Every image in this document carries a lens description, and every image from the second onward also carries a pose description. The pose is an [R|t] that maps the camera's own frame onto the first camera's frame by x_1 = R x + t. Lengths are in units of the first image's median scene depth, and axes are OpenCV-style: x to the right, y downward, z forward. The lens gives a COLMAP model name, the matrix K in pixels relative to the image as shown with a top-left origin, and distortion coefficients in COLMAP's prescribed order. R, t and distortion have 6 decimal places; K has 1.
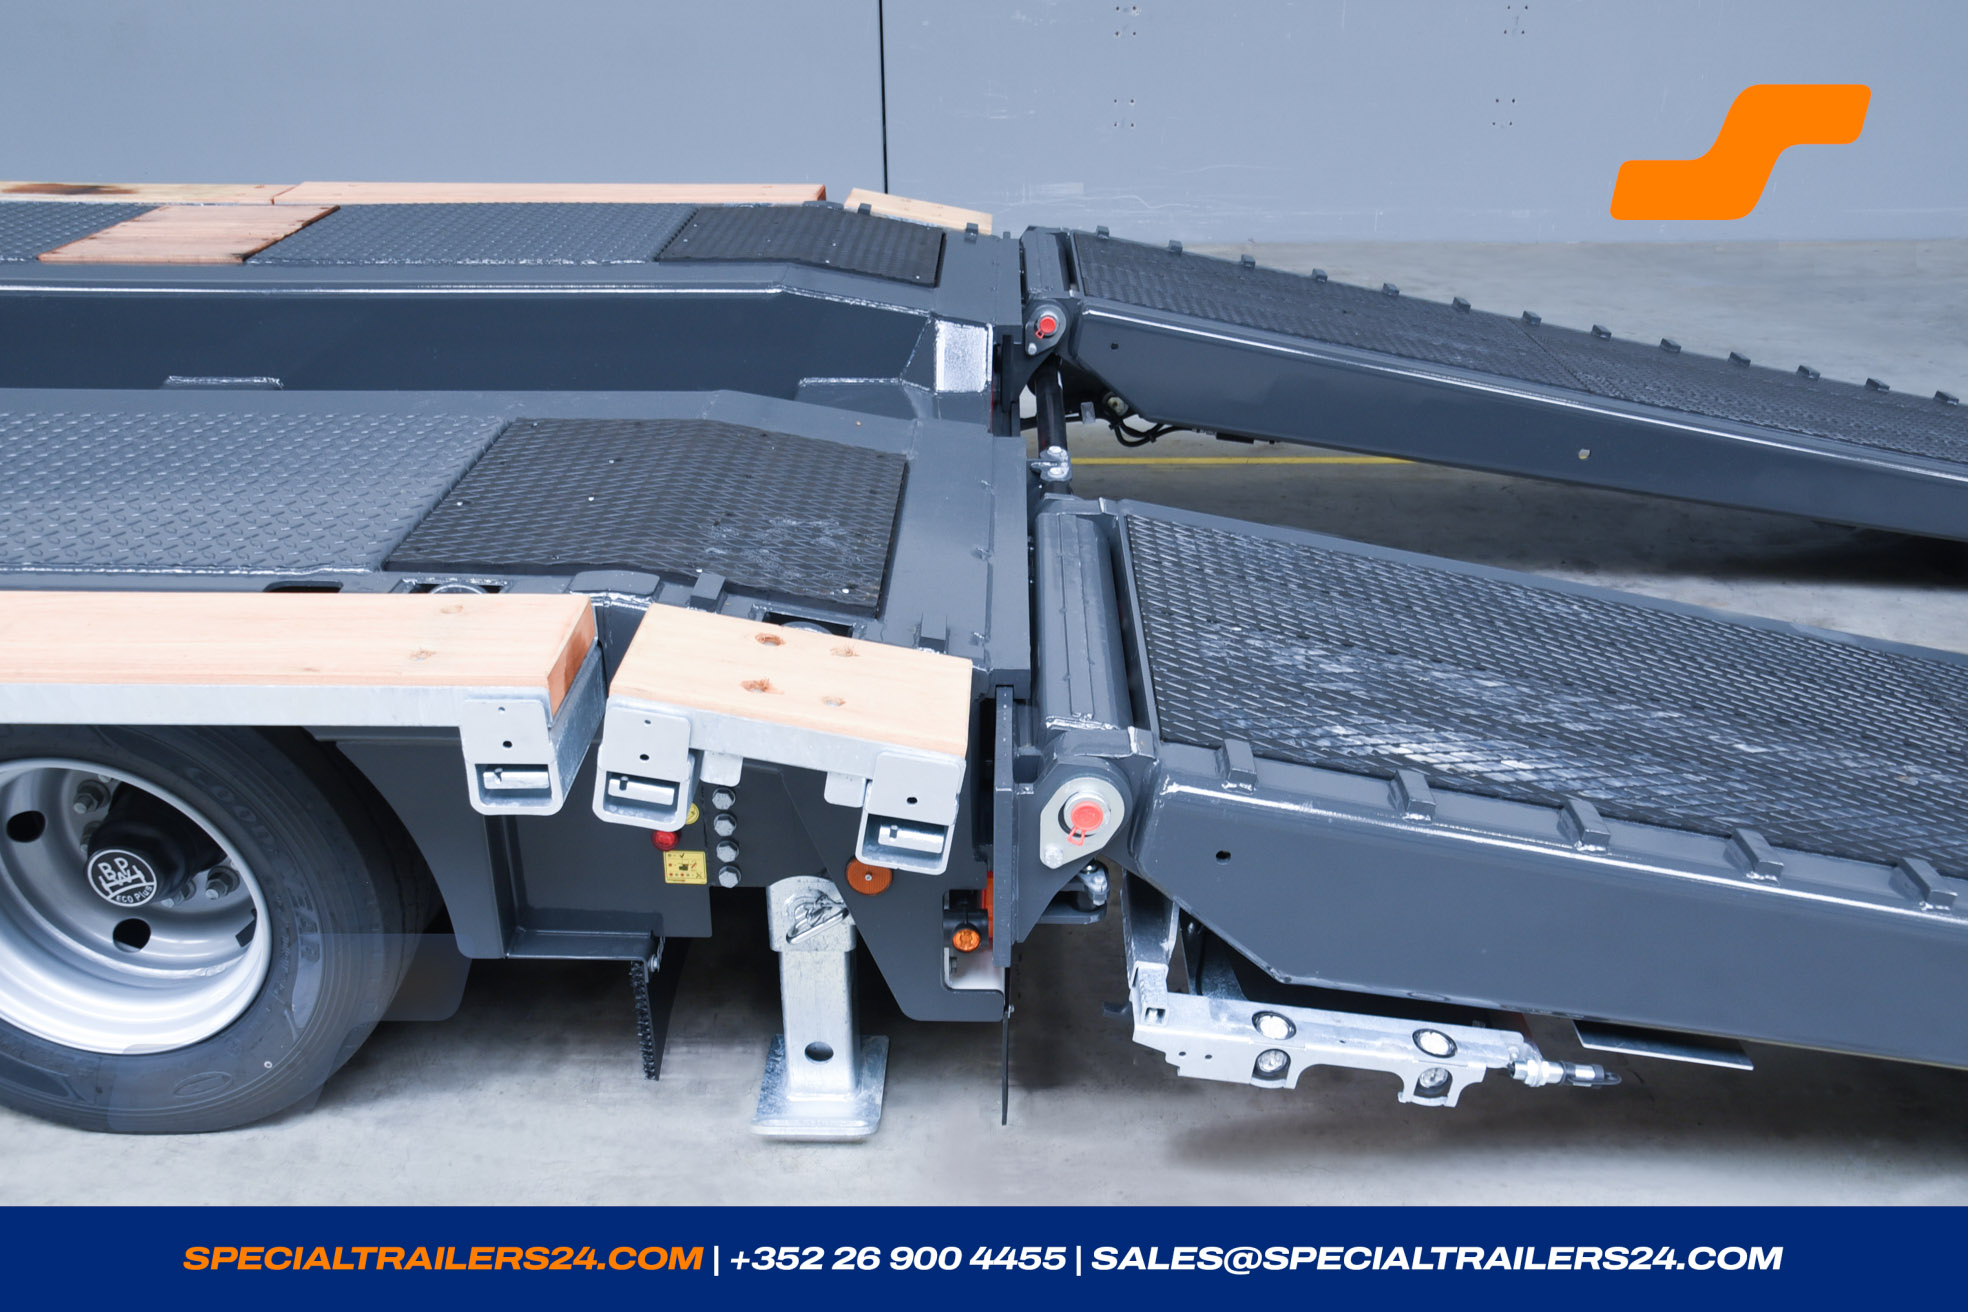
lens RADIAL K [[1731.8, 0, 983.4], [0, 1731.8, 653.4], [0, 0, 1]] dist [-0.049620, 0.006107]
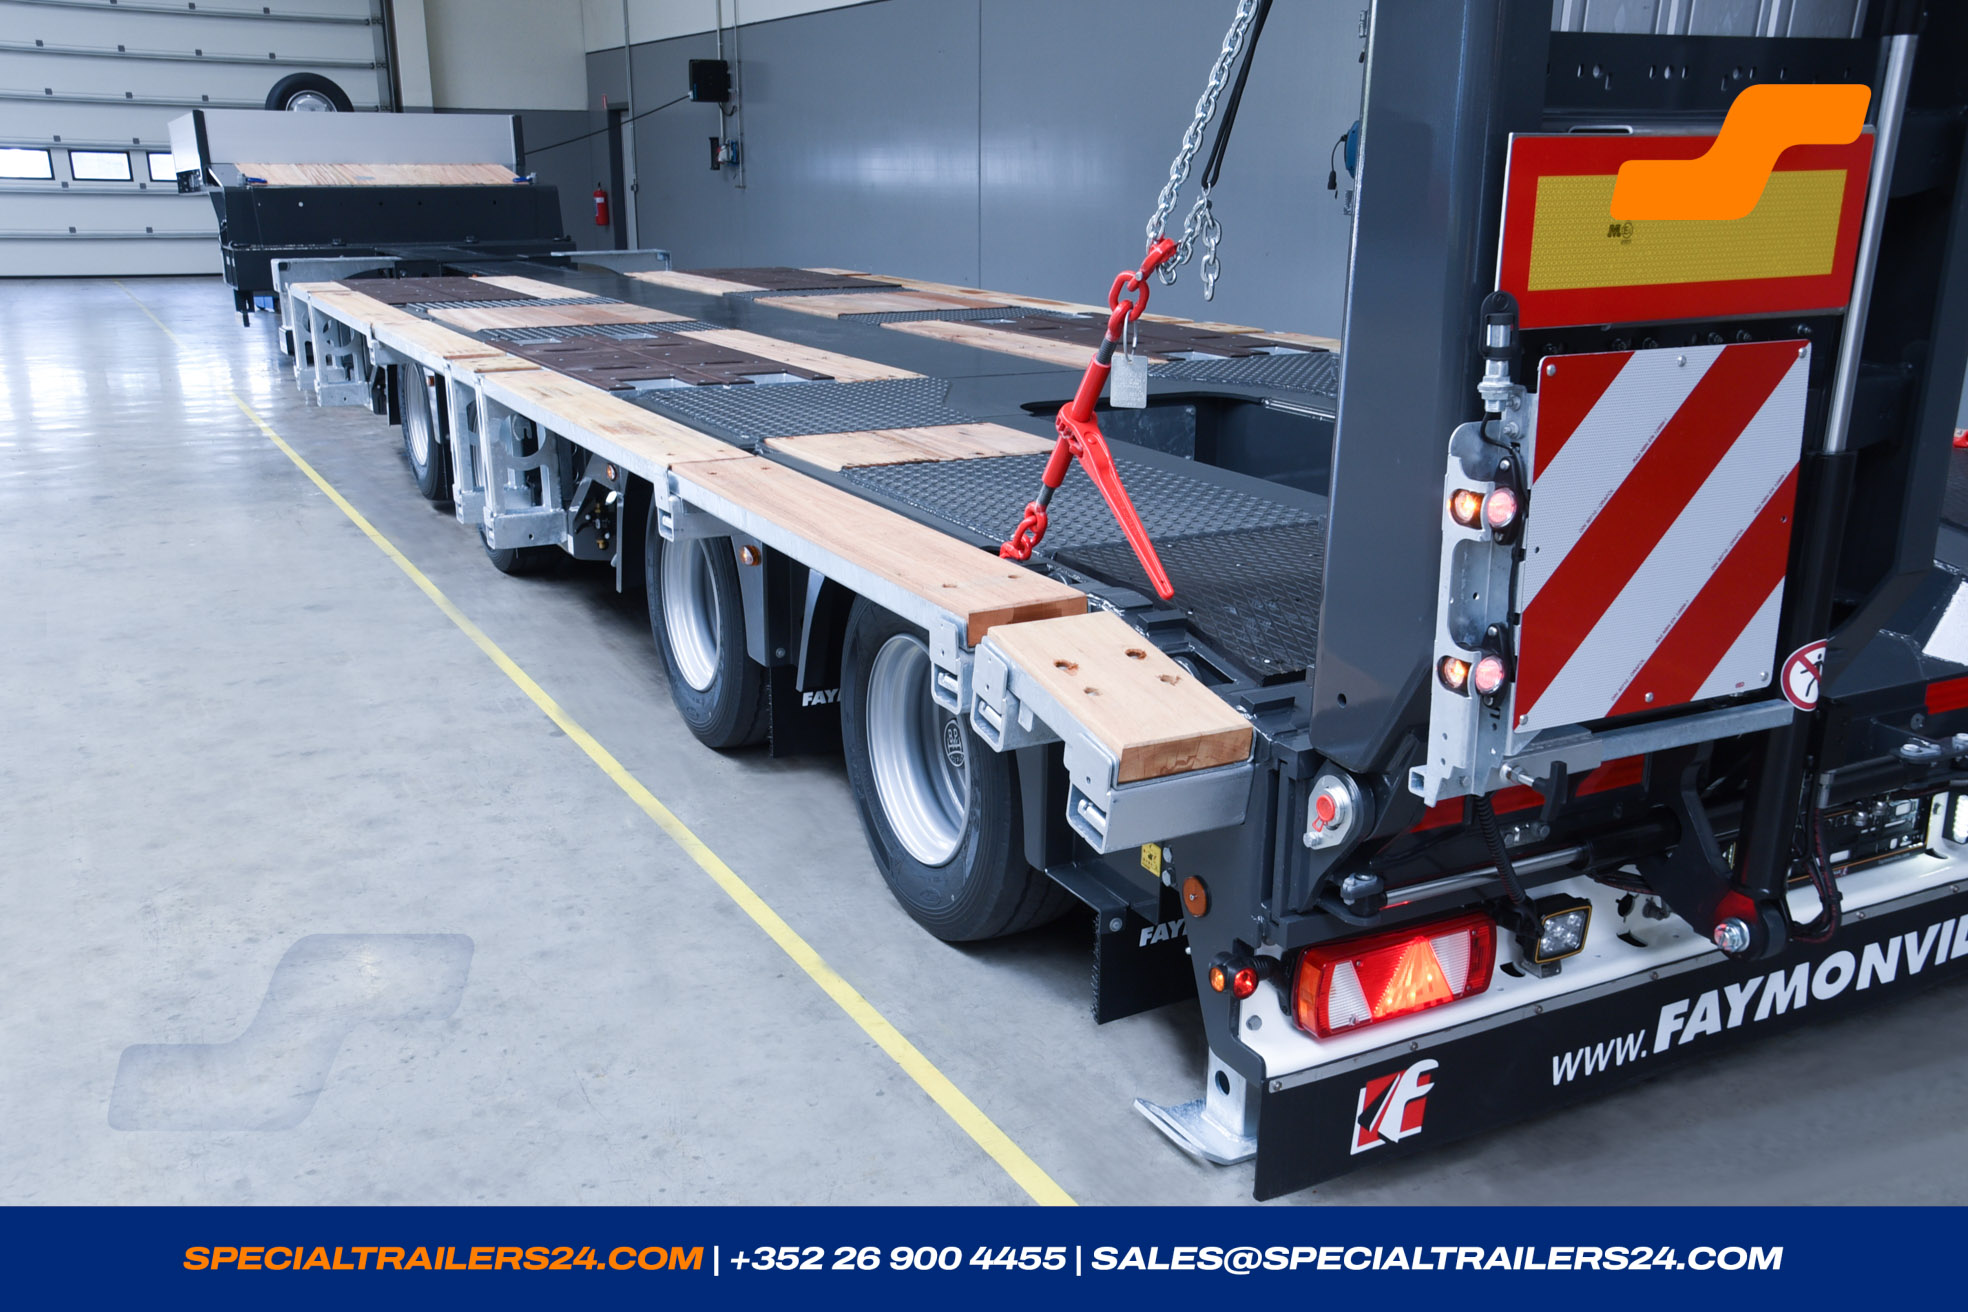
lens RADIAL K [[1770.7, 0, 986.0], [0, 1770.7, 662.0], [0, 0, 1]] dist [0.055339, 0.032522]
pose [[0.486416, 0.240471, -0.839984, 0.926786], [-0.371569, 0.927046, 0.050228, -0.028299], [0.790782, 0.287680, 0.540282, 0.221059]]
